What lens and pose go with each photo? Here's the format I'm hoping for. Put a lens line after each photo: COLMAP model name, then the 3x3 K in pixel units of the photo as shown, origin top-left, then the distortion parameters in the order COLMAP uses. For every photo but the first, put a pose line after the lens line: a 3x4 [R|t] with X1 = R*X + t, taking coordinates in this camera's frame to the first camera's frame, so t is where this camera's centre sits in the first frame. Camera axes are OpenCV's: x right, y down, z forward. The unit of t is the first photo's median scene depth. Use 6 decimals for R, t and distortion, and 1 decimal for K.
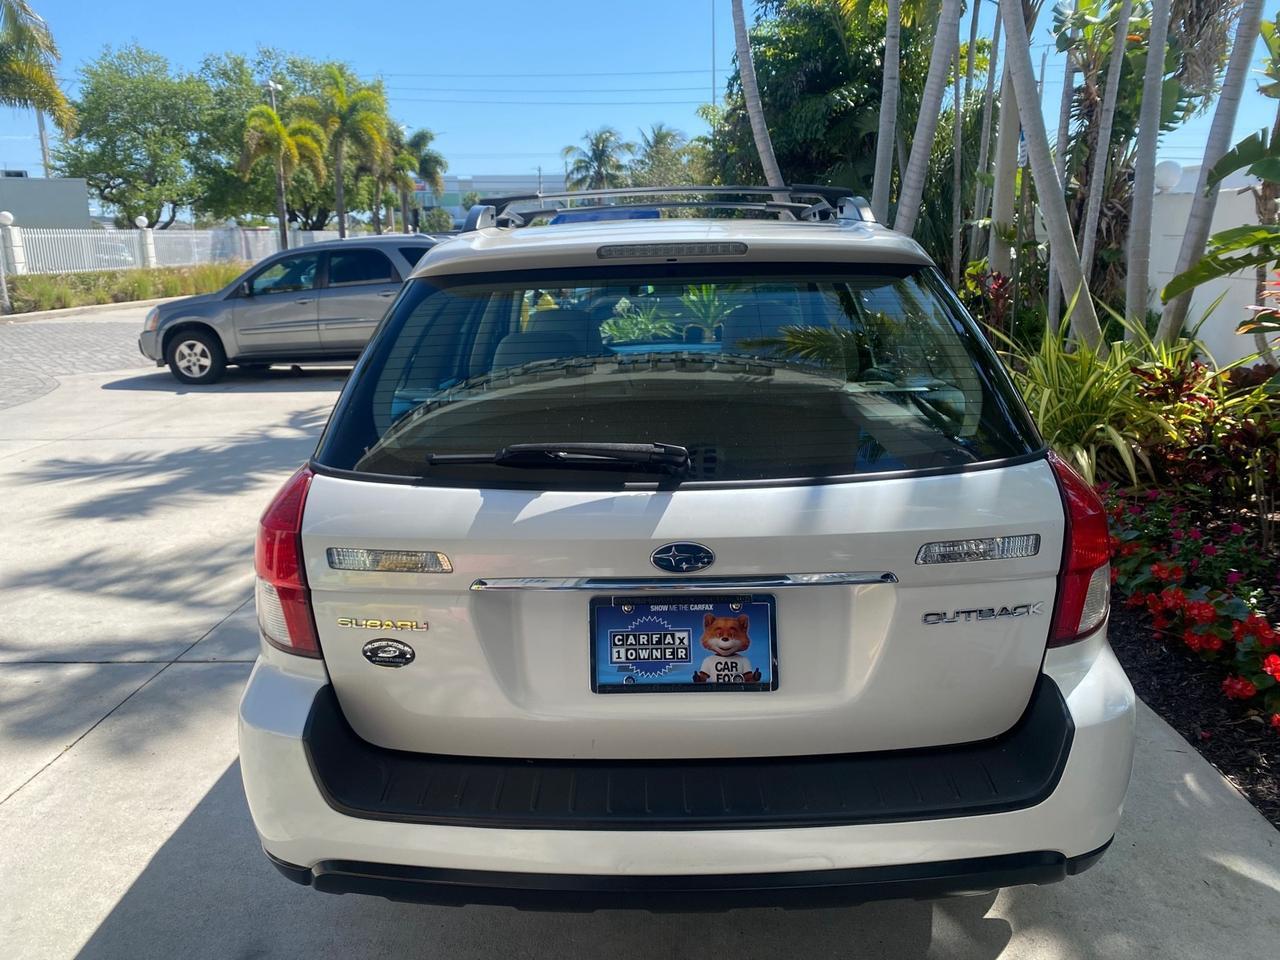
lens RADIAL K [[988.6, 0, 635.9], [0, 988.6, 468.7], [0, 0, 1]] dist [0.020391, -0.027659]
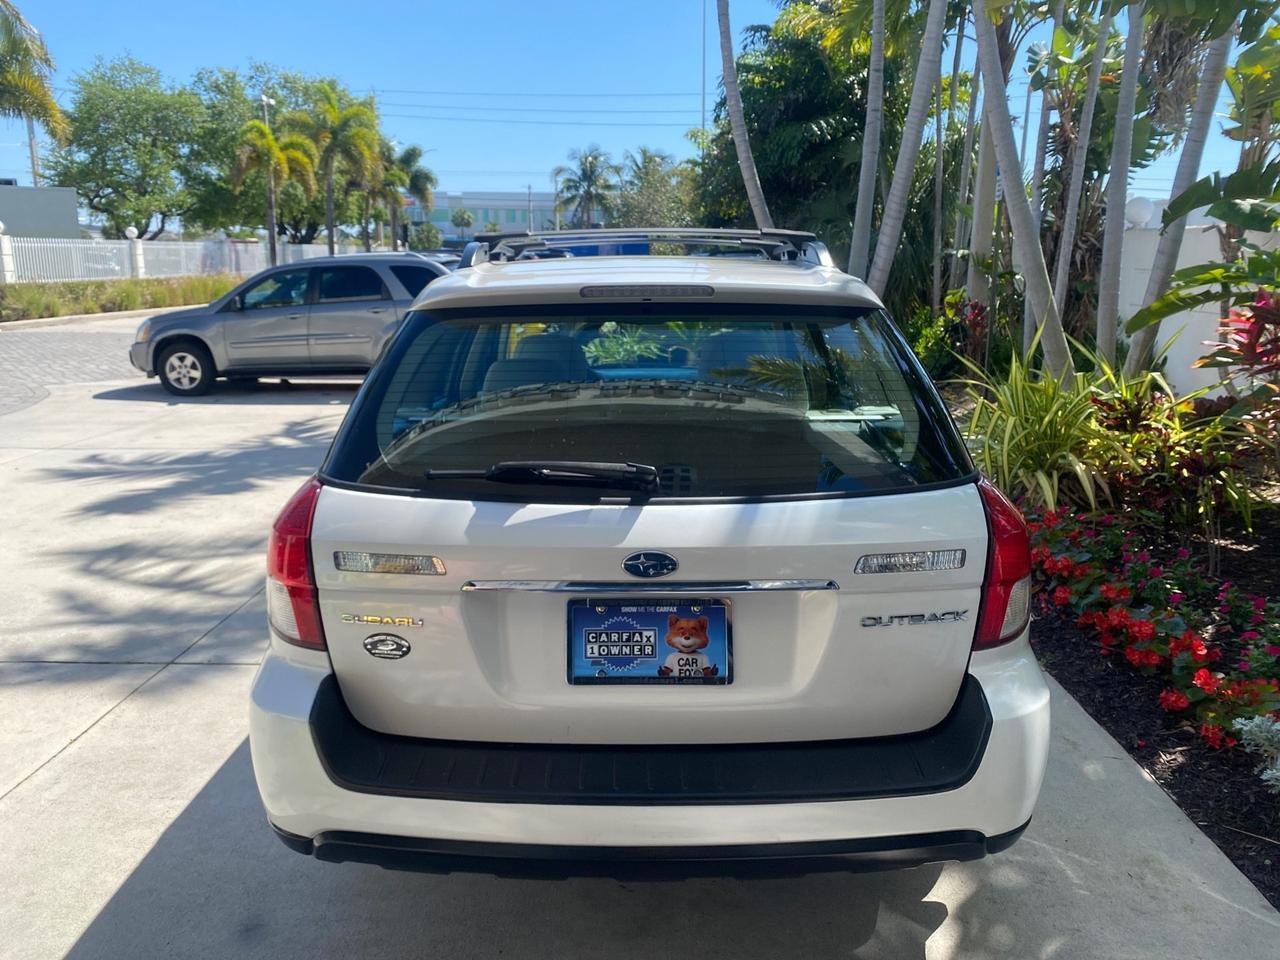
lens RADIAL K [[988.6, 0, 633.4], [0, 988.6, 473.0], [0, 0, 1]] dist [0.020391, -0.027659]
pose [[0.999767, 0.017110, 0.013158, 0.000789], [-0.016924, 0.999757, -0.014157, 0.000110], [-0.013397, 0.013931, 0.999813, -0.009142]]
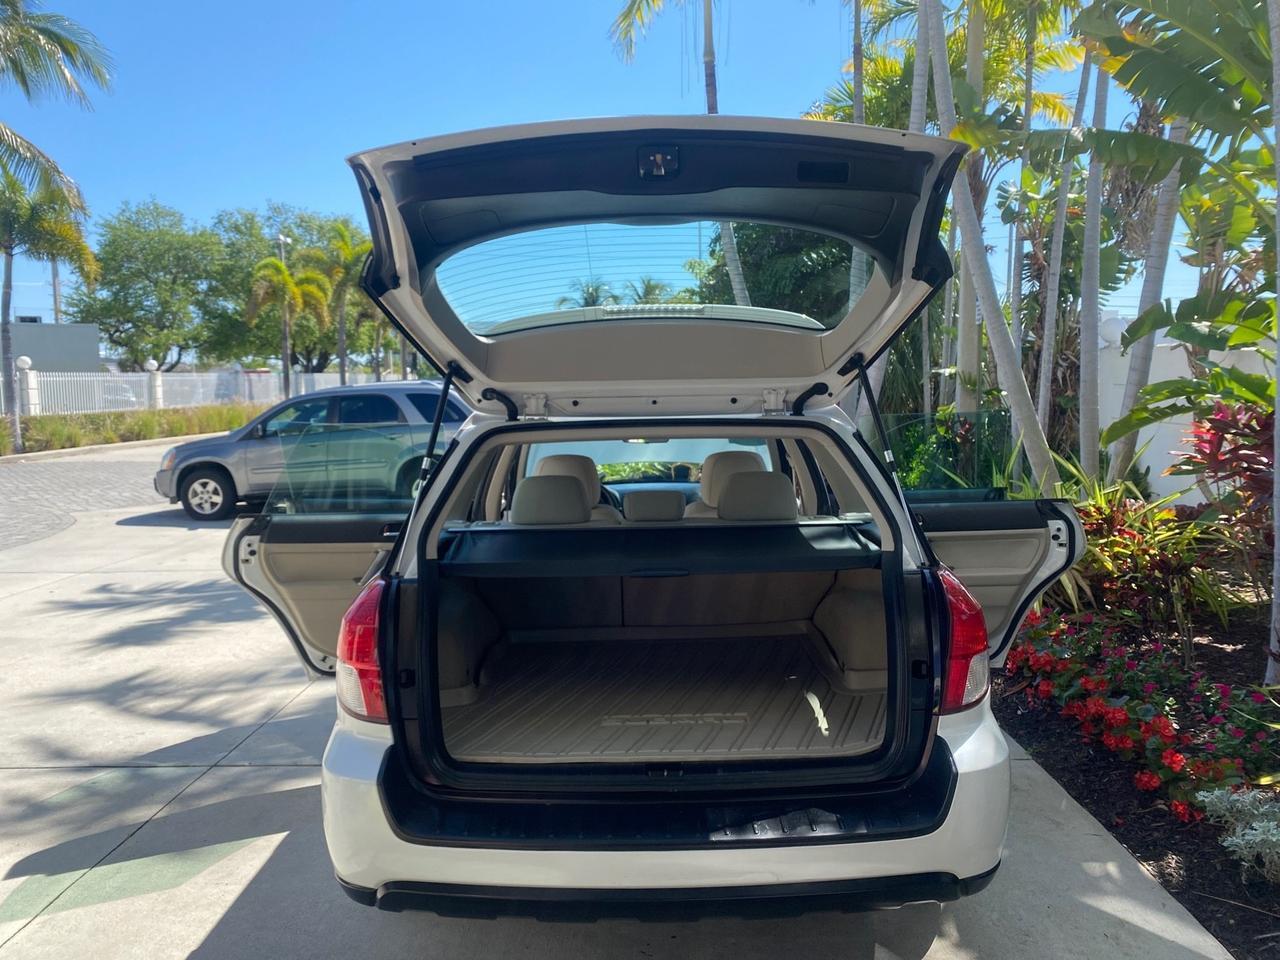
lens RADIAL K [[988.6, 0, 633.5], [0, 988.6, 471.7], [0, 0, 1]] dist [0.020391, -0.027659]
pose [[0.999966, 0.001596, 0.008055, -0.000374], [-0.000494, 0.990840, -0.135042, 0.002714], [-0.008197, 0.135034, 0.990807, -0.025883]]
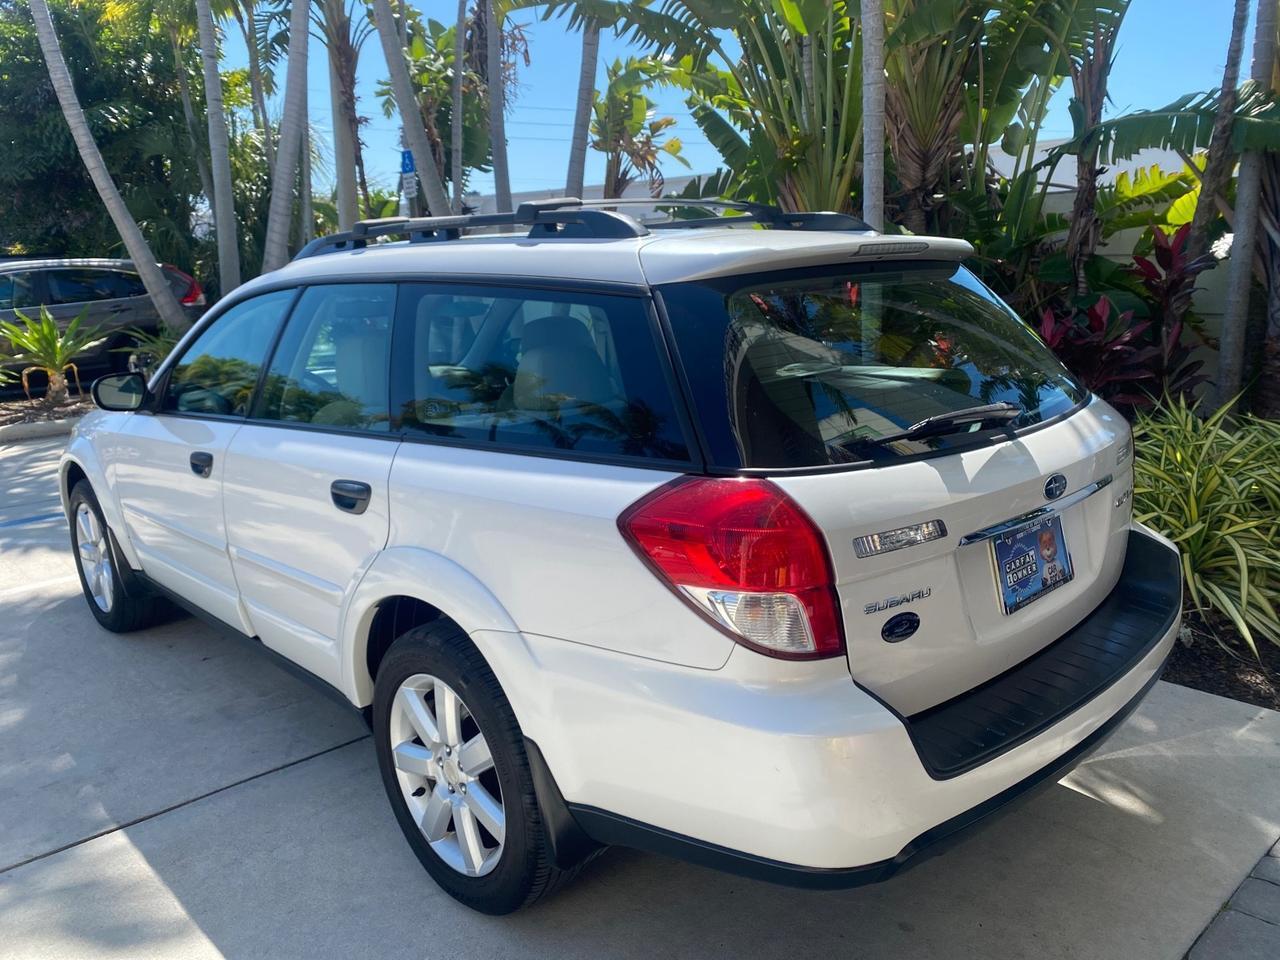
lens RADIAL K [[988.6, 0, 637.3], [0, 988.6, 474.8], [0, 0, 1]] dist [0.020391, -0.027659]
pose [[0.718634, -0.147481, 0.679570, -0.082470], [0.164877, 0.985522, 0.039525, -0.004347], [-0.675560, 0.083641, 0.732545, 0.029585]]
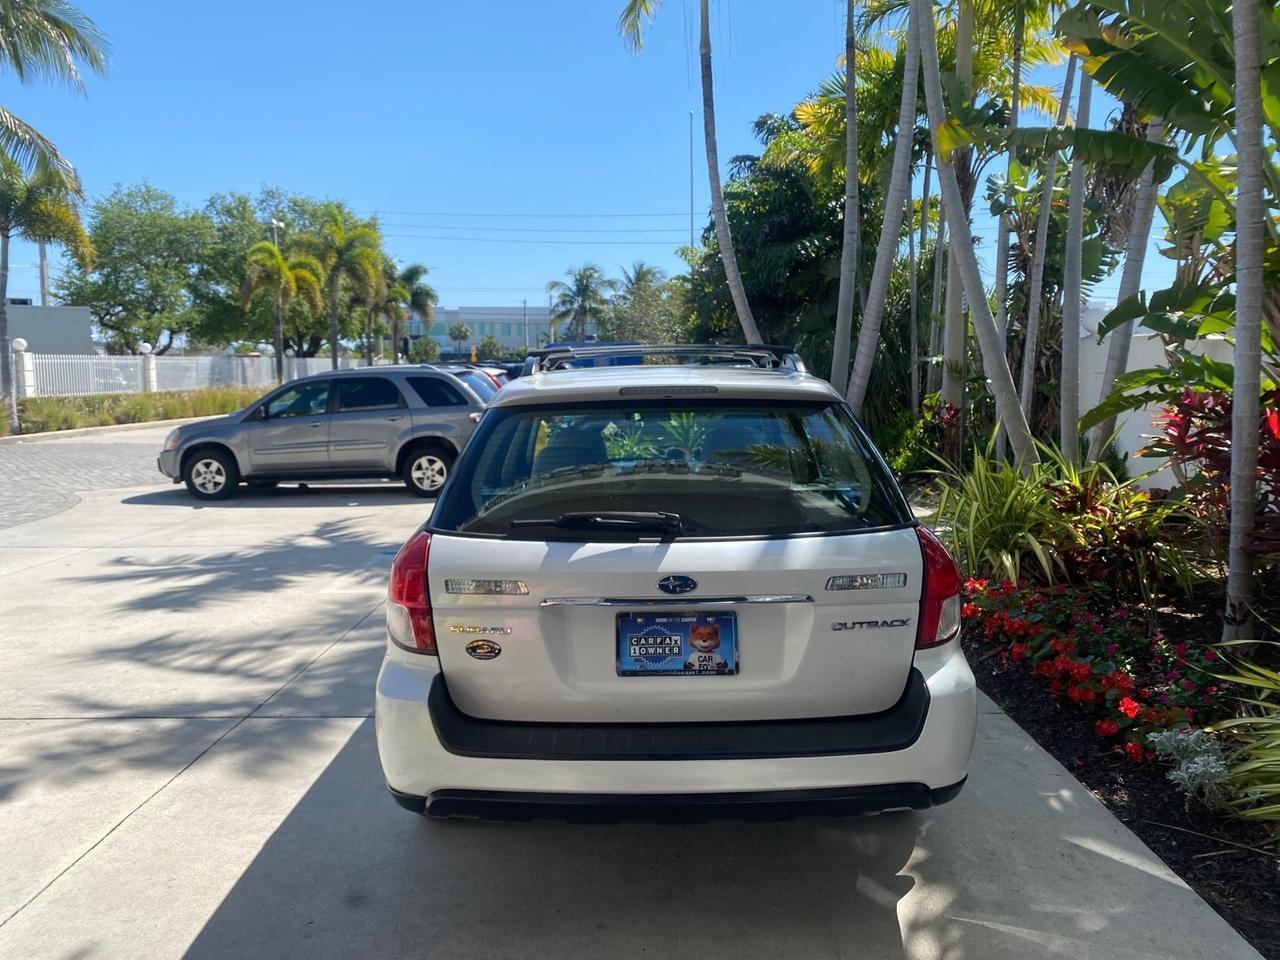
lens RADIAL K [[988.6, 0, 634.6], [0, 988.6, 474.3], [0, 0, 1]] dist [0.020391, -0.027659]
pose [[0.999774, 0.007848, 0.019778, -0.003605], [-0.005409, 0.992703, -0.120464, 0.007277], [-0.020580, 0.120330, 0.992521, -0.039278]]
